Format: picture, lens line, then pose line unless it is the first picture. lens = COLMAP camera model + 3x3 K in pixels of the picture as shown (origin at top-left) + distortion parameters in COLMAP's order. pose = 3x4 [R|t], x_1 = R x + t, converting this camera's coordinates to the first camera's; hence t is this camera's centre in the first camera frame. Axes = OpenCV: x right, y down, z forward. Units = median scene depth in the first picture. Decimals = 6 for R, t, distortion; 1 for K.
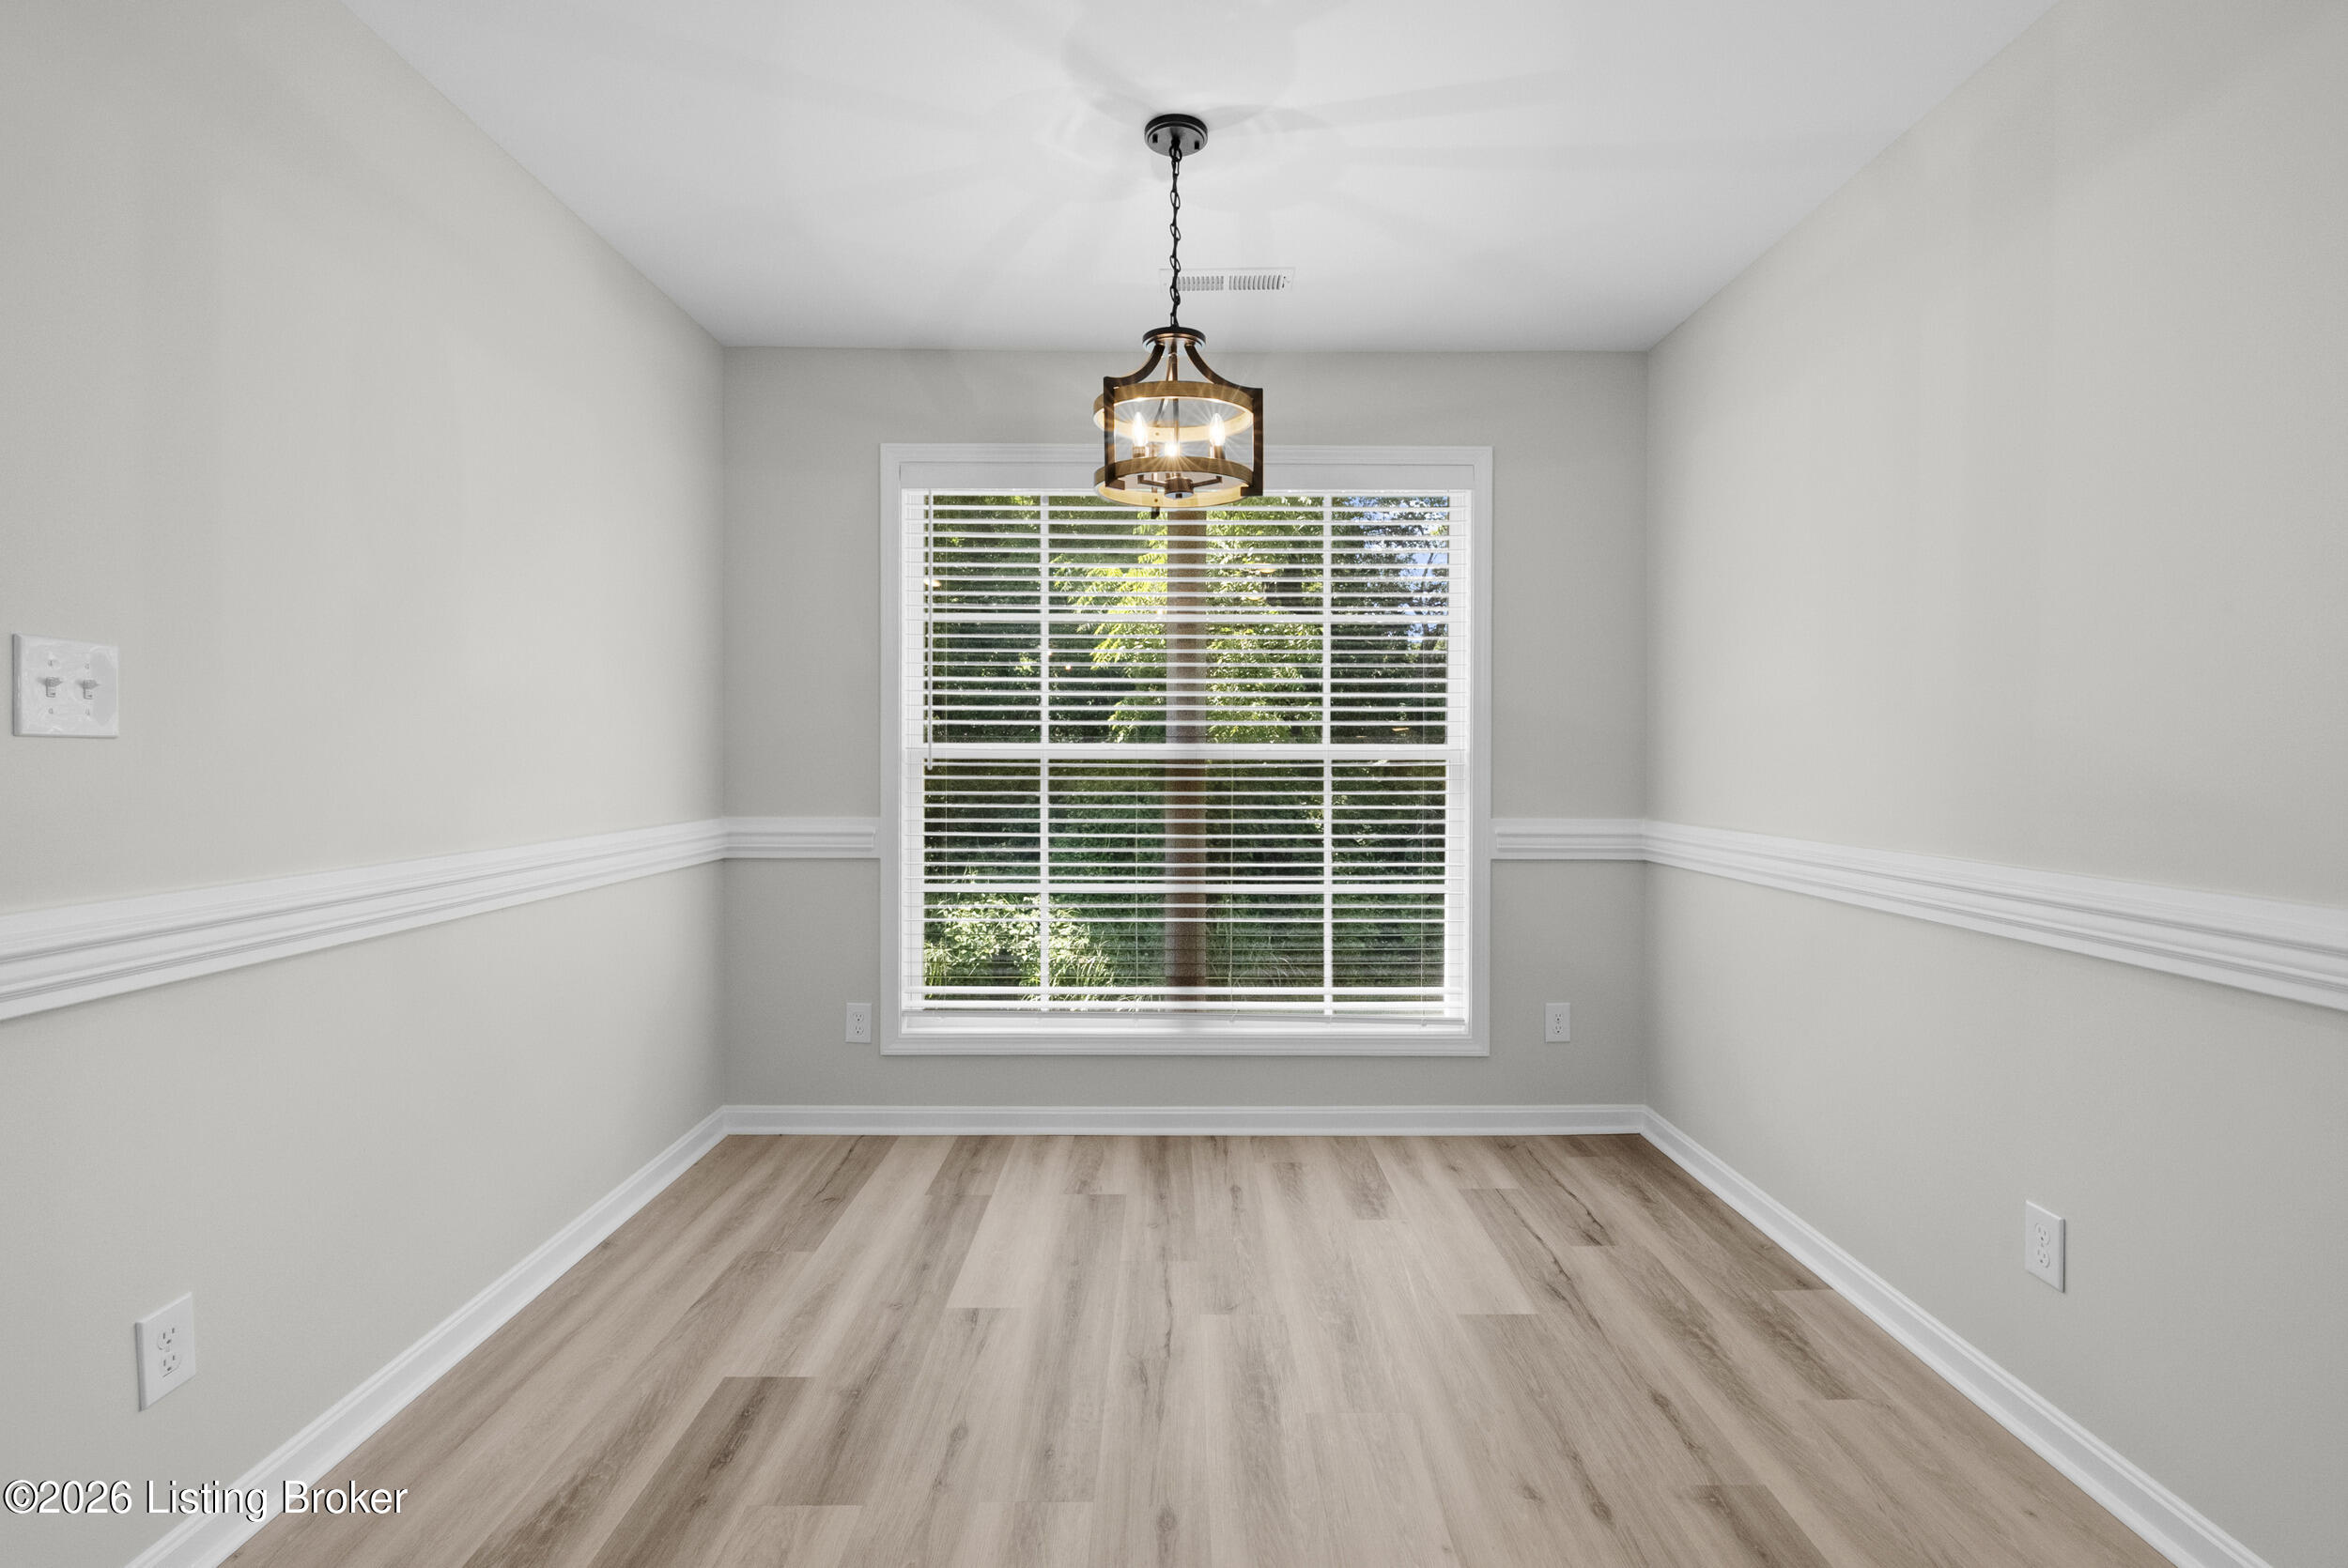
lens RADIAL K [[1070.6, 0, 1174.0], [0, 1070.6, 784.0], [0, 0, 1]] dist [-0.001268, 0.001578]
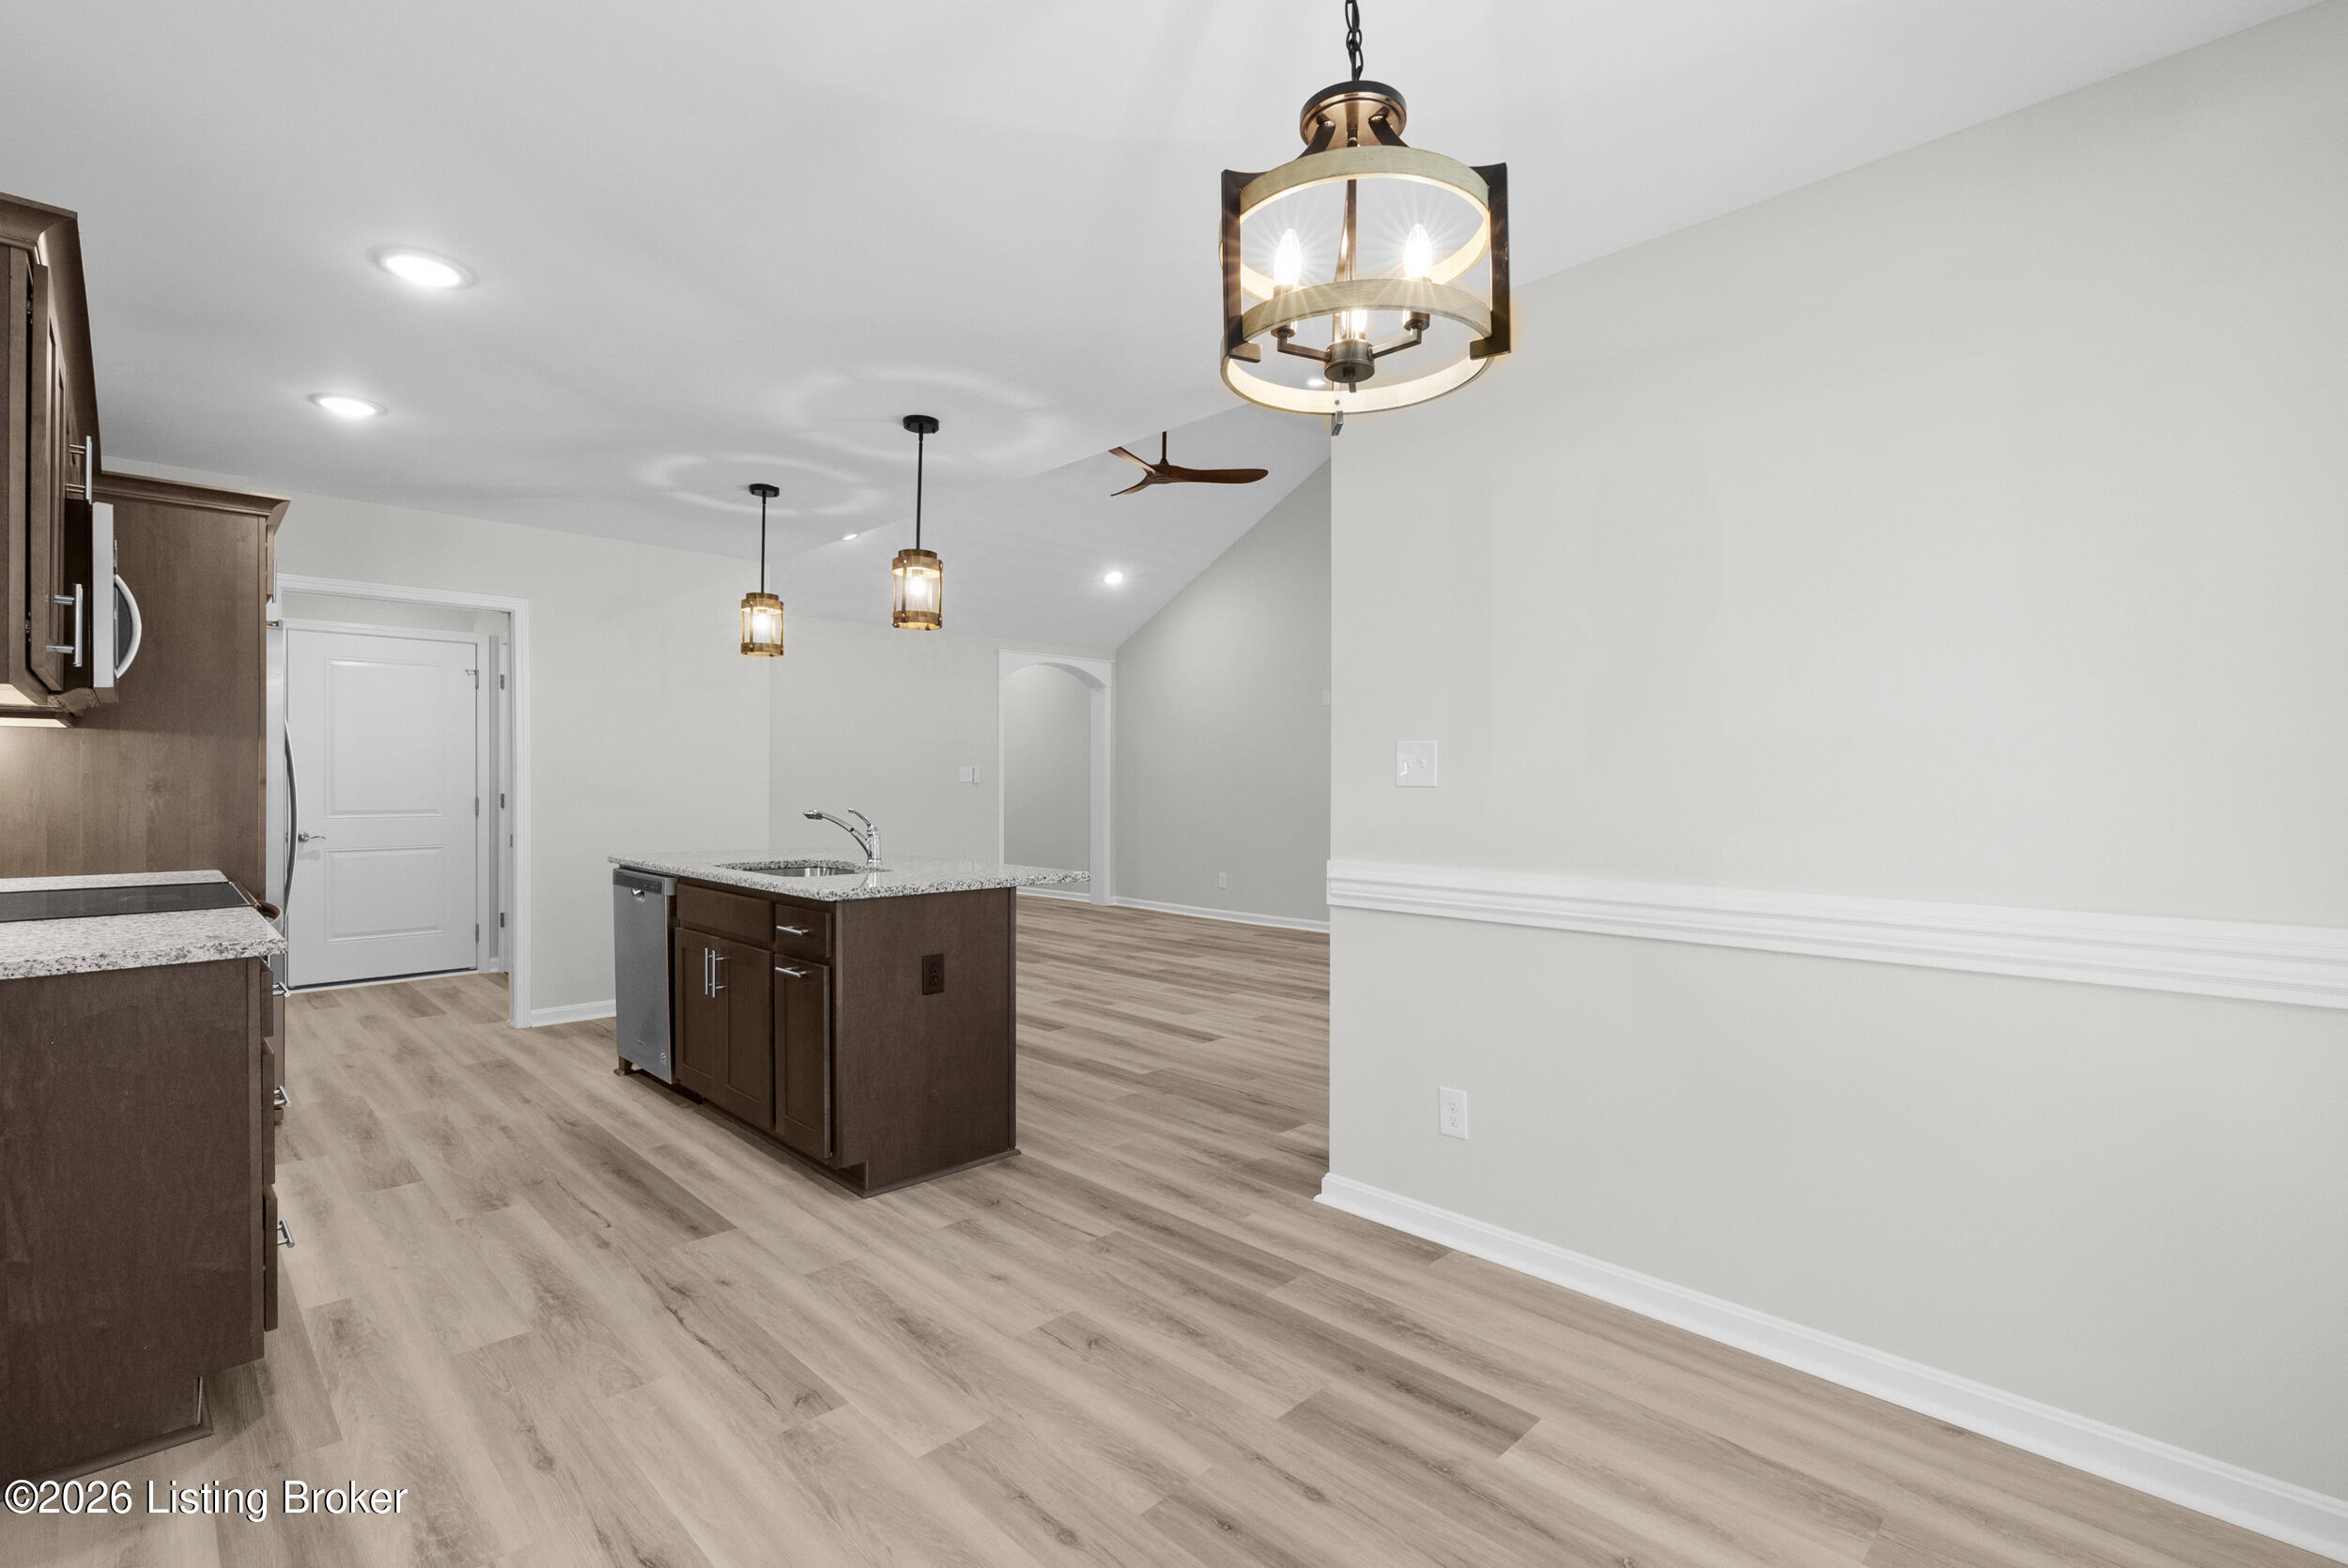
lens RADIAL K [[1070.6, 0, 1174.0], [0, 1070.6, 784.0], [0, 0, 1]] dist [-0.001268, 0.001578]
pose [[-0.711199, -0.000499, -0.702990, 0.542883], [-0.018875, 0.999653, 0.018386, -0.051068], [0.702737, 0.026345, -0.710962, 1.498353]]
